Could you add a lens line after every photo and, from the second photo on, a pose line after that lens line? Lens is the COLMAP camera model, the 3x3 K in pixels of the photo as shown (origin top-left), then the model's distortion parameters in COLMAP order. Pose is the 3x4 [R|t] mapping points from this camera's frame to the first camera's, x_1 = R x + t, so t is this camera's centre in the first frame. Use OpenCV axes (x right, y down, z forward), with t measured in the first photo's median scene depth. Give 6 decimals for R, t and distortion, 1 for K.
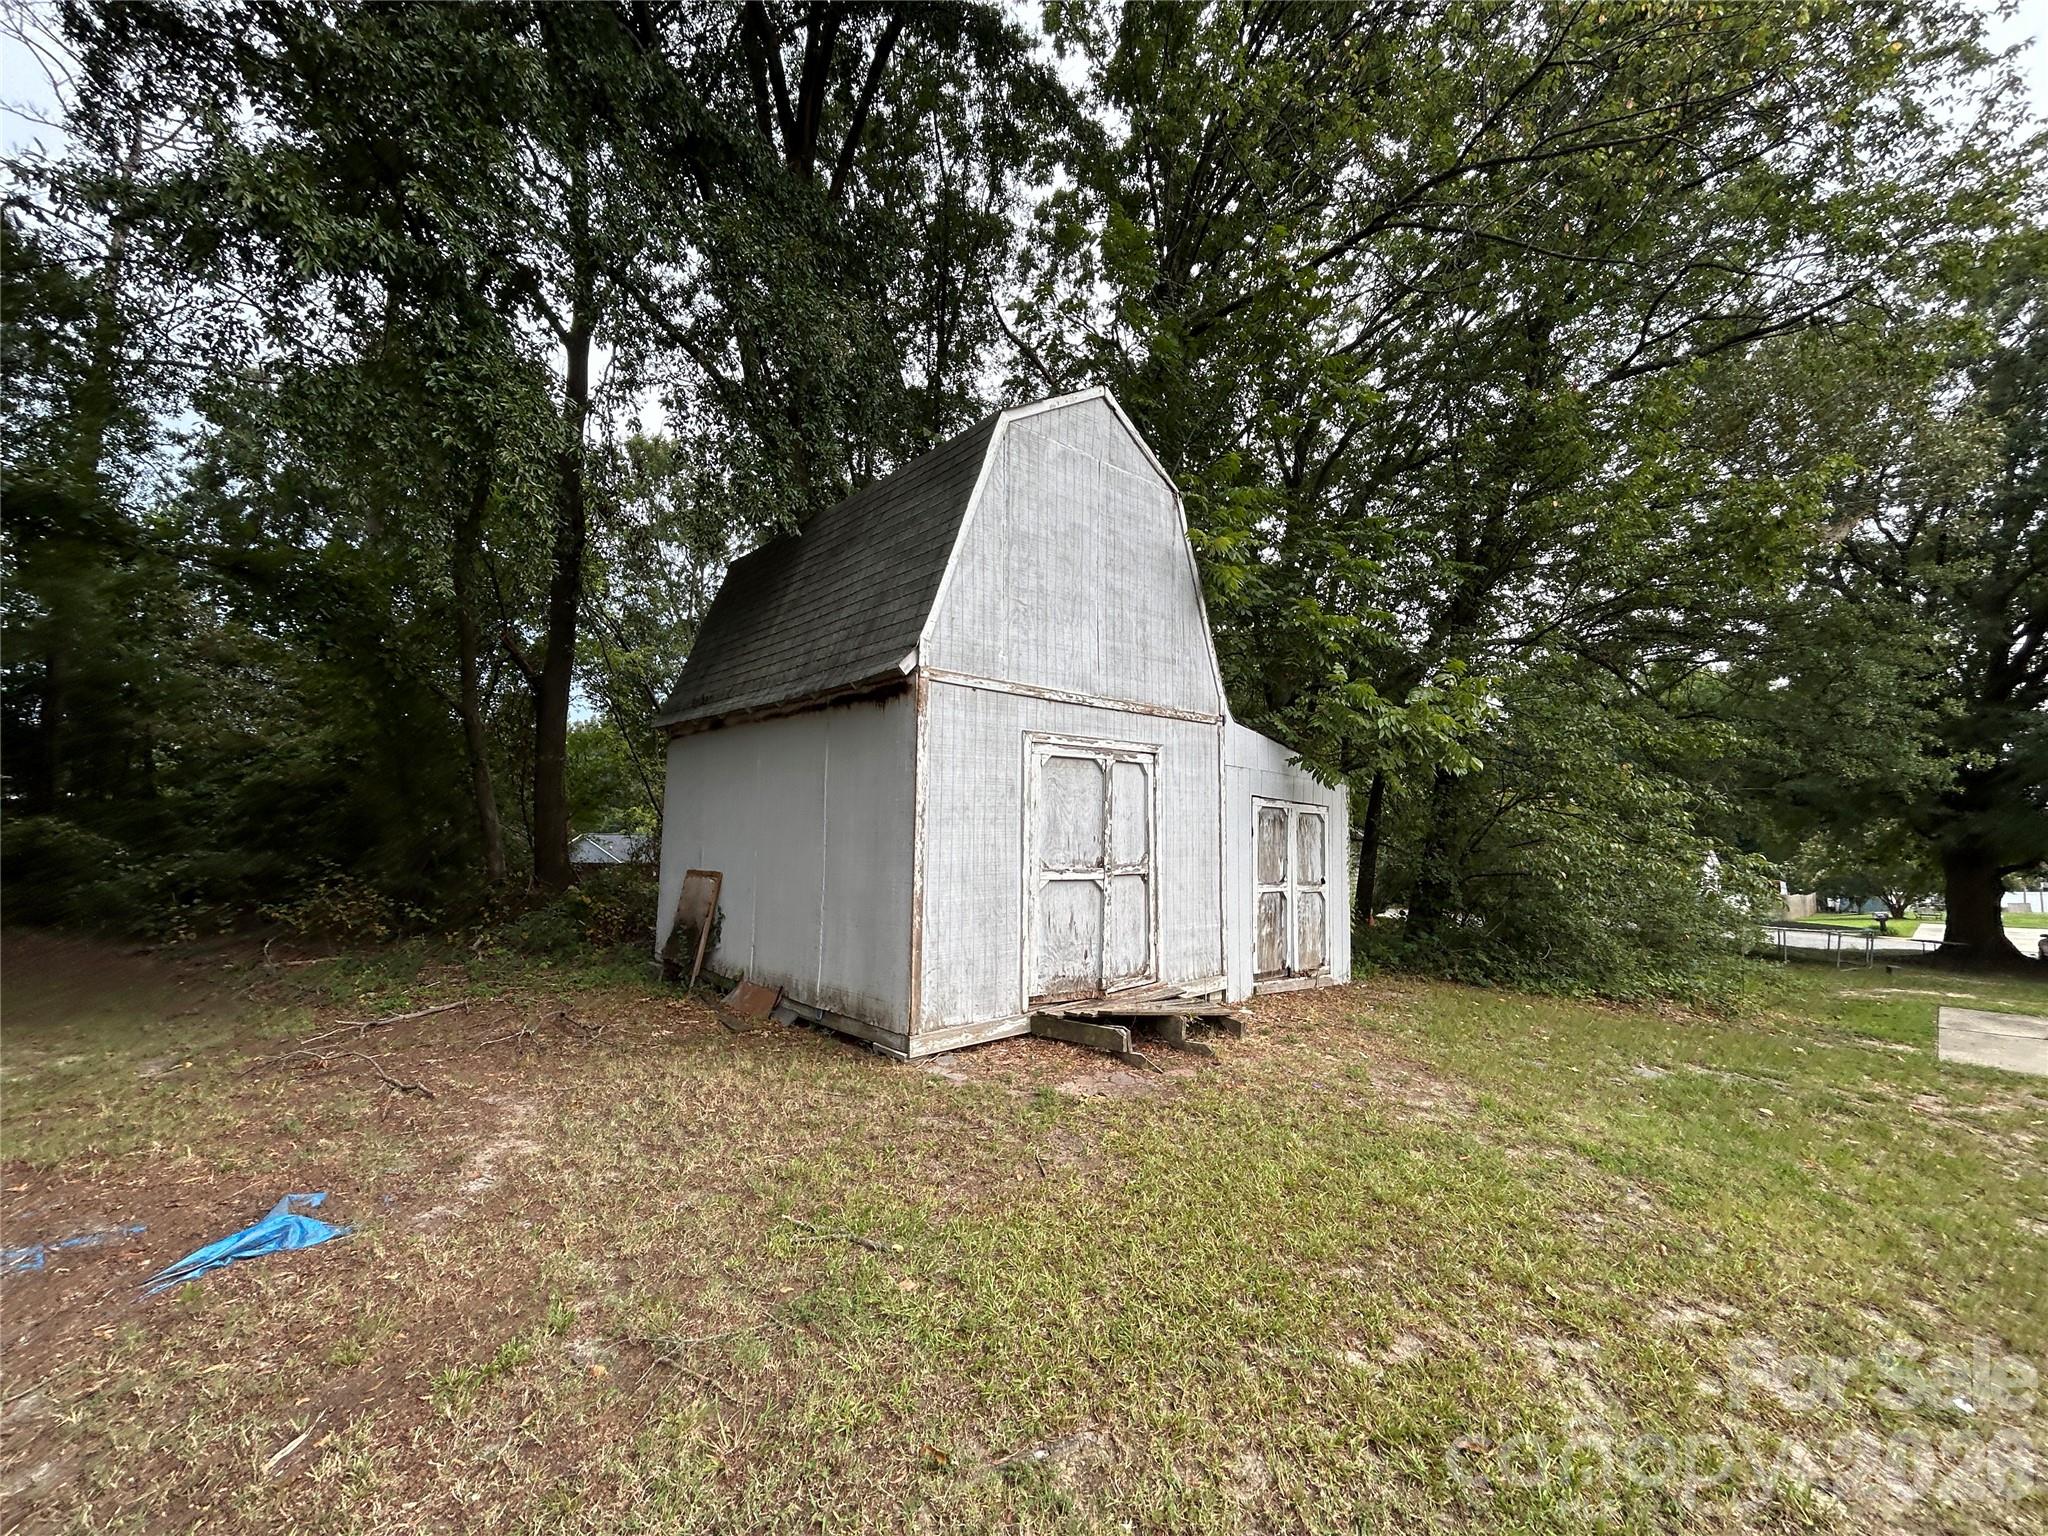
lens RADIAL K [[834.8, 0, 1014.2], [0, 834.8, 767.6], [0, 0, 1]] dist [-0.000775, 0.000010]
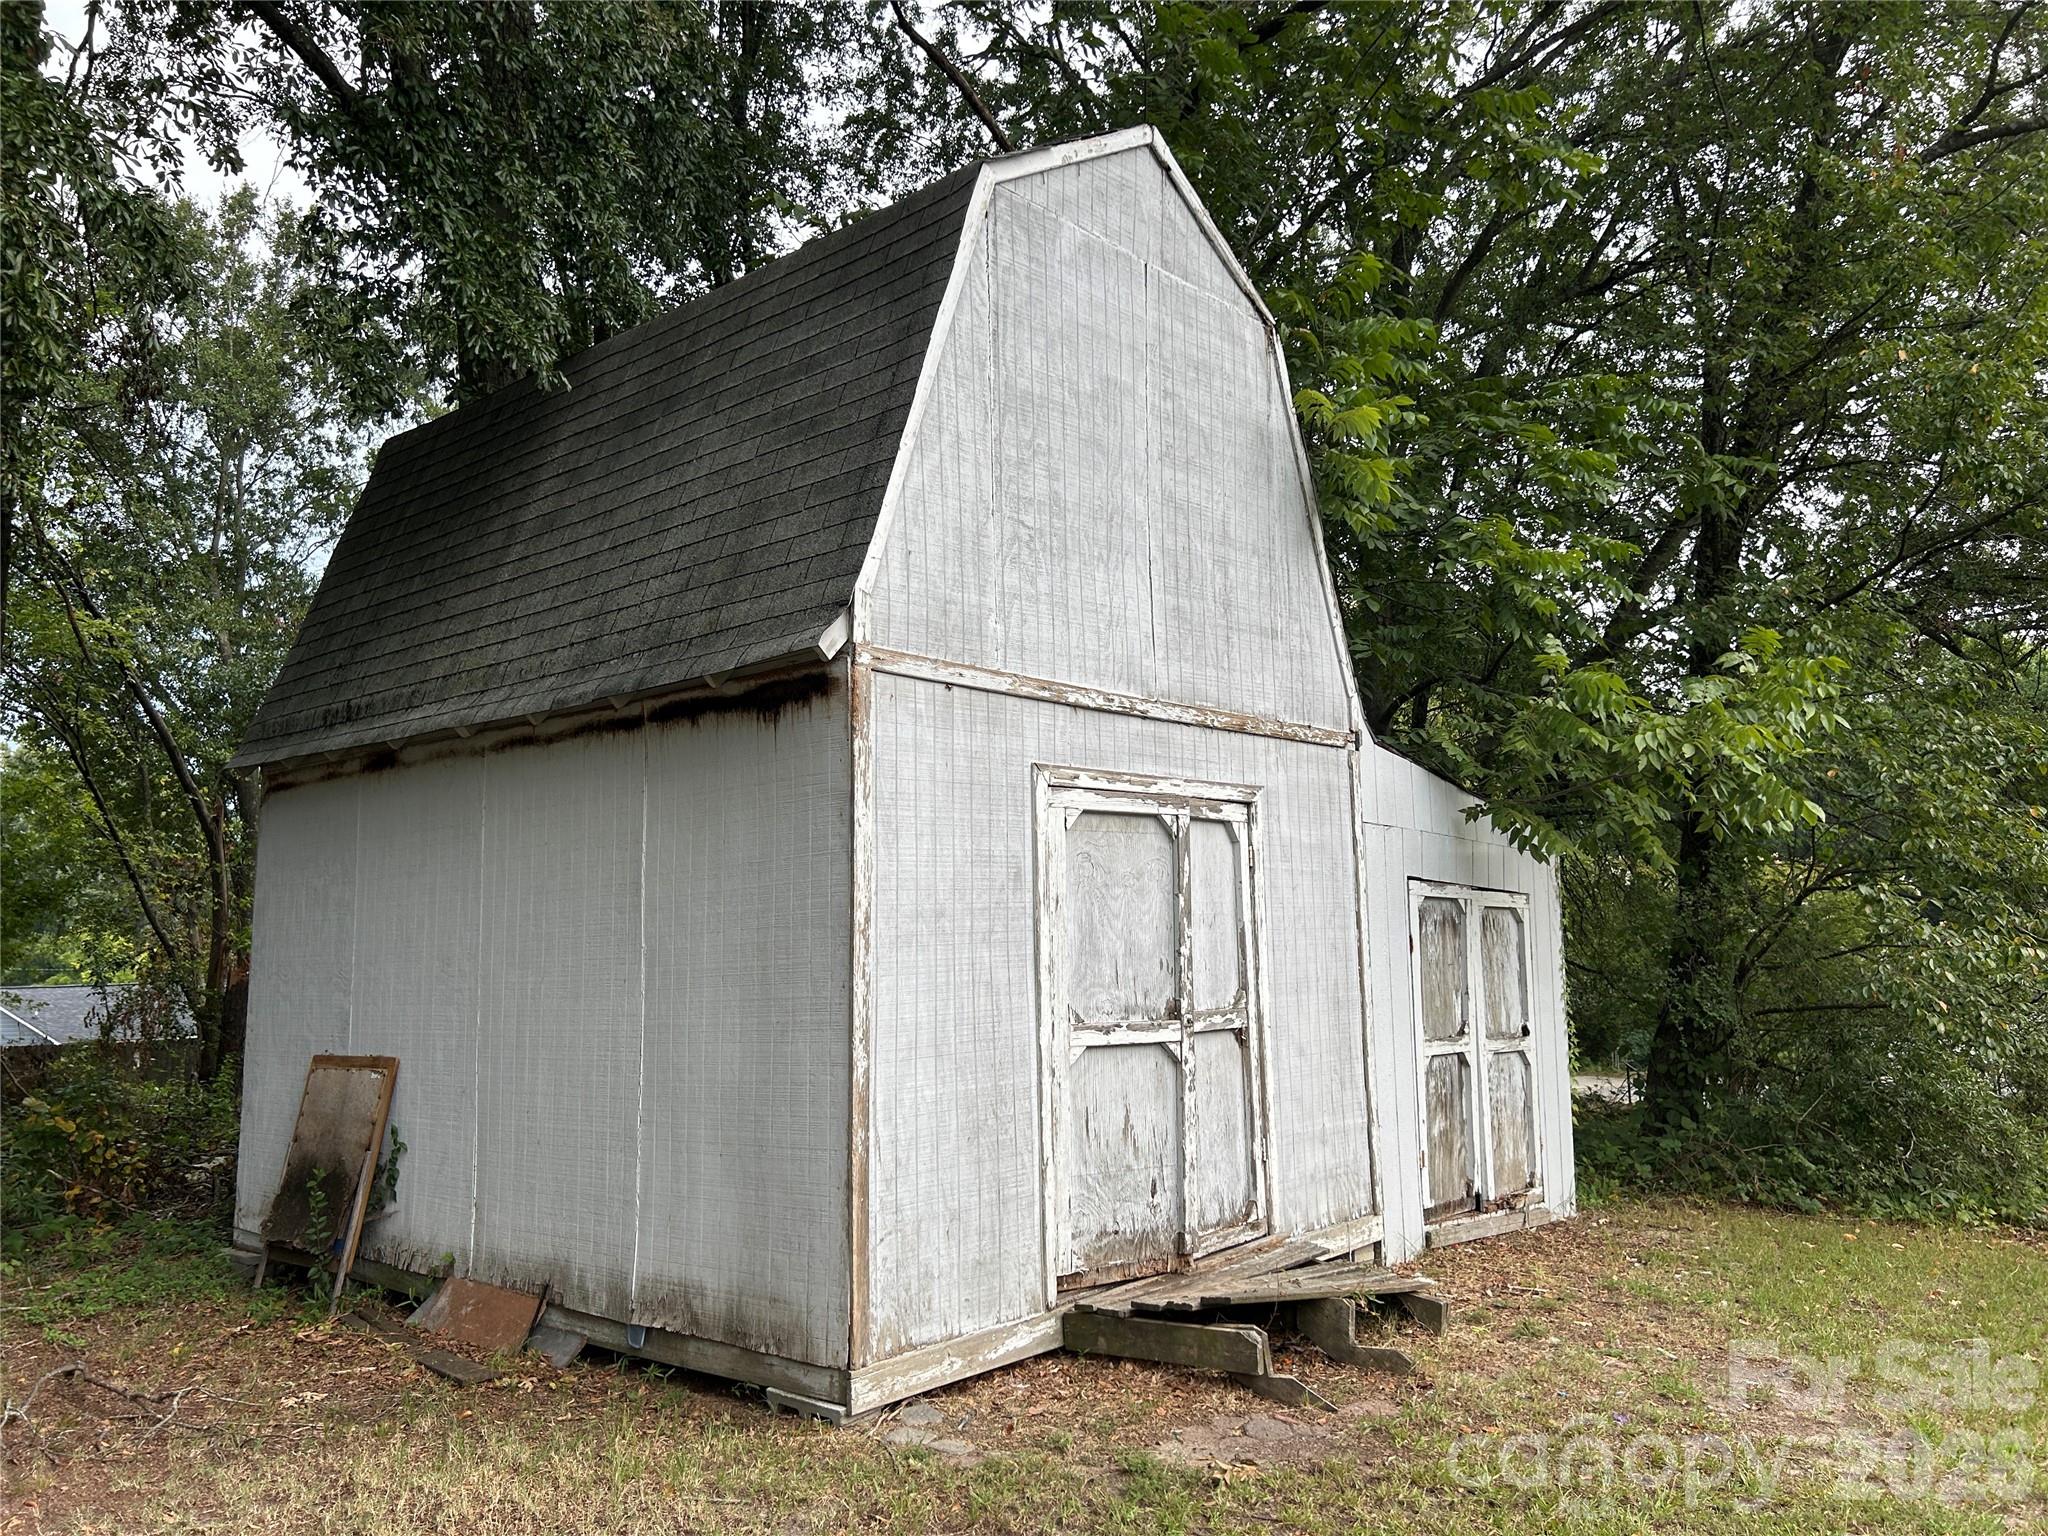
lens RADIAL K [[1539.4, 0, 1024.0], [0, 1539.4, 768.0], [0, 0, 1]] dist [0.066160, -0.078500]
pose [[0.991422, -0.013976, 0.129947, -0.112265], [0.019423, 0.998981, -0.040743, -0.001875], [-0.129245, 0.042918, 0.990683, 0.031644]]
